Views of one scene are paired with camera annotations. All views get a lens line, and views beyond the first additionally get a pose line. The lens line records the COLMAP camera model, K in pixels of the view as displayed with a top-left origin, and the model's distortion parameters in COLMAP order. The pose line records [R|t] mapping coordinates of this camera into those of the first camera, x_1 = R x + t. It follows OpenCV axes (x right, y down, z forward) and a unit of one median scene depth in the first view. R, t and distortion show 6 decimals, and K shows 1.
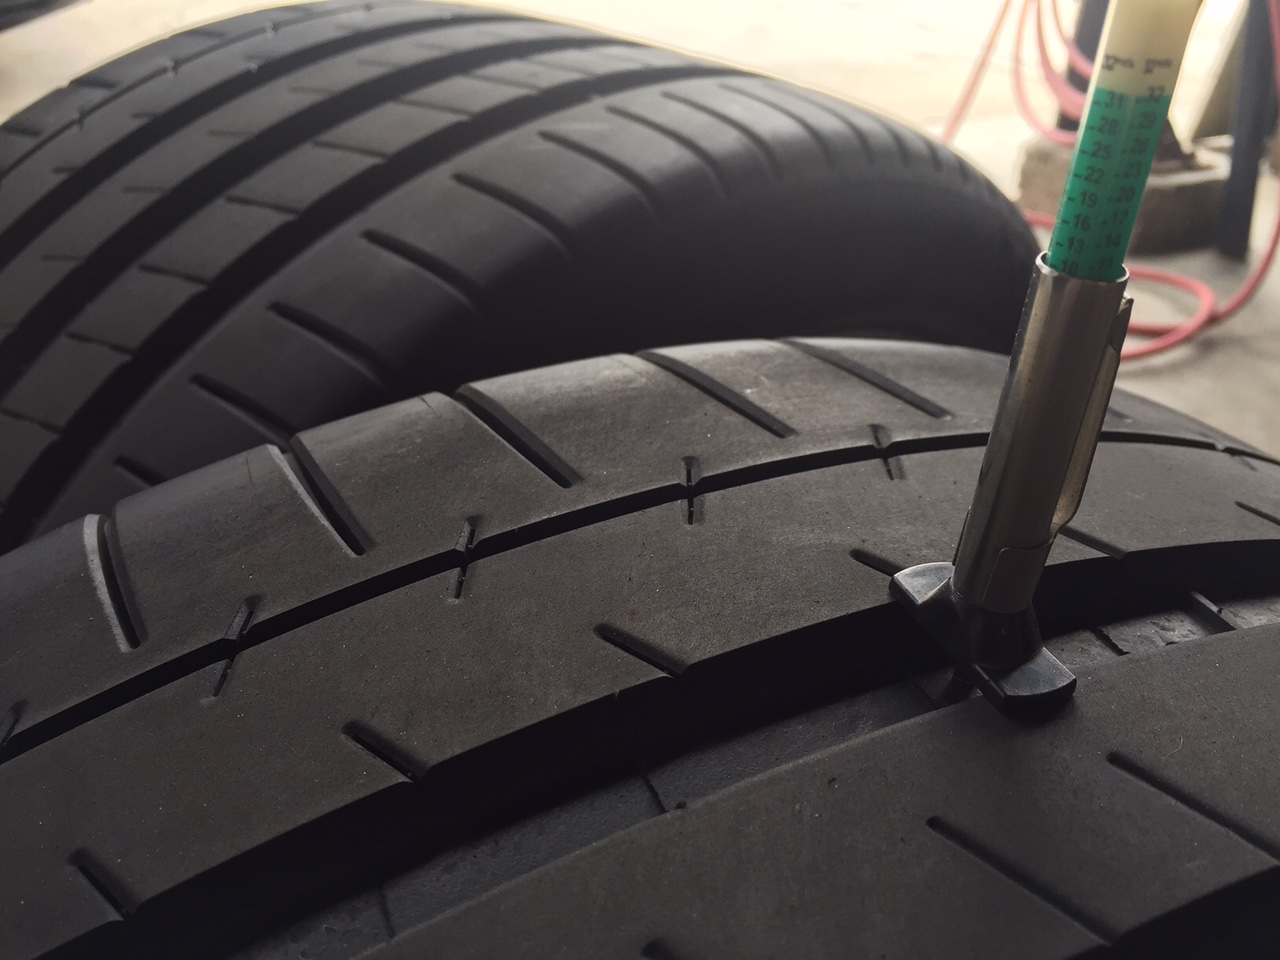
lens RADIAL K [[1103.0, 0, 640.0], [0, 1103.0, 480.0], [0, 0, 1]] dist [0.057649, -0.011367]
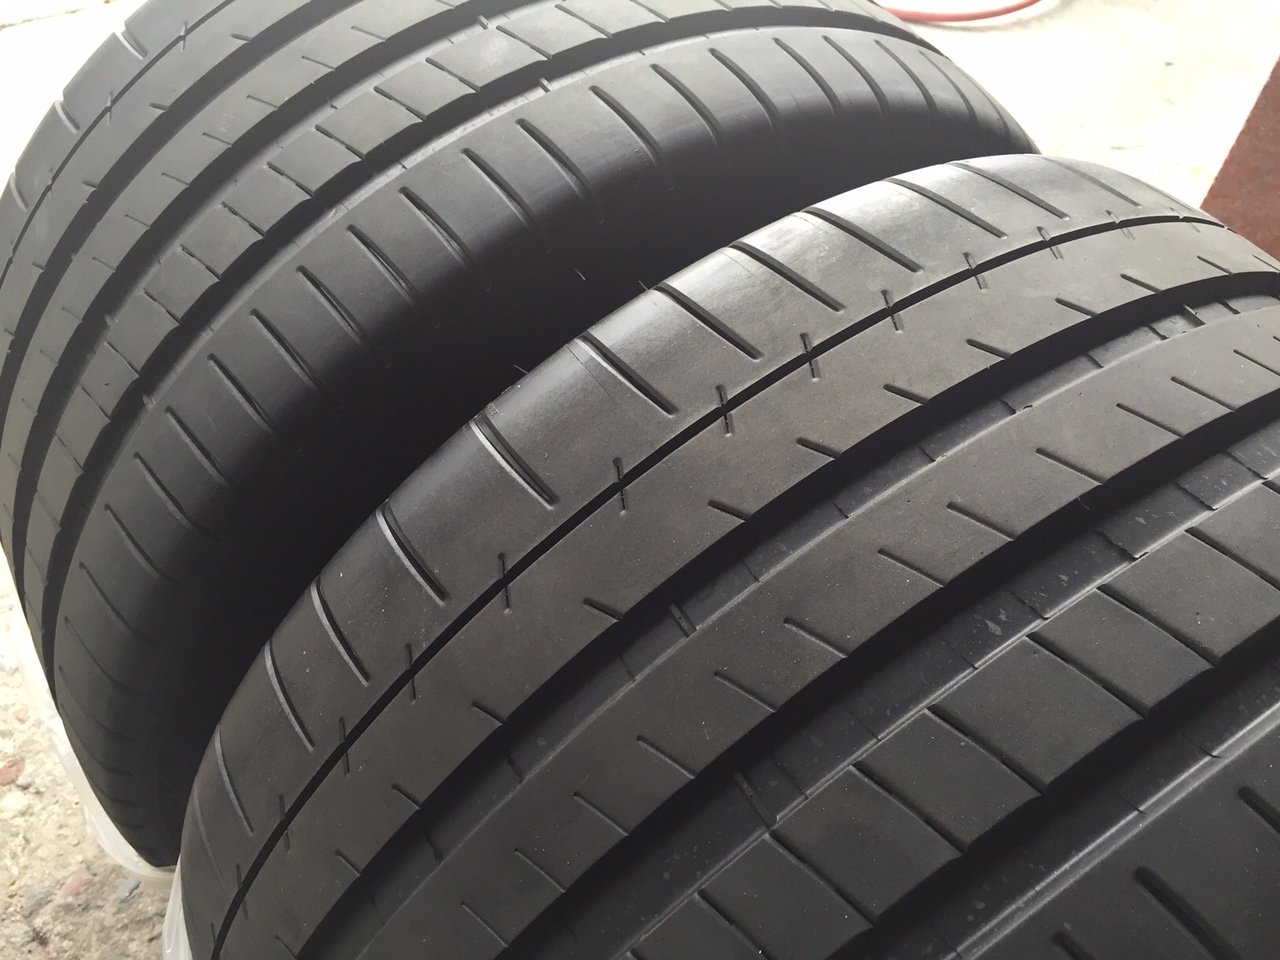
lens RADIAL K [[1103.0, 0, 640.0], [0, 1103.0, 480.0], [0, 0, 1]] dist [0.057649, -0.011367]
pose [[0.986672, -0.071971, 0.145939, -0.894938], [0.026594, 0.956133, 0.291724, -0.238112], [-0.160533, -0.283955, 0.945304, -0.989016]]
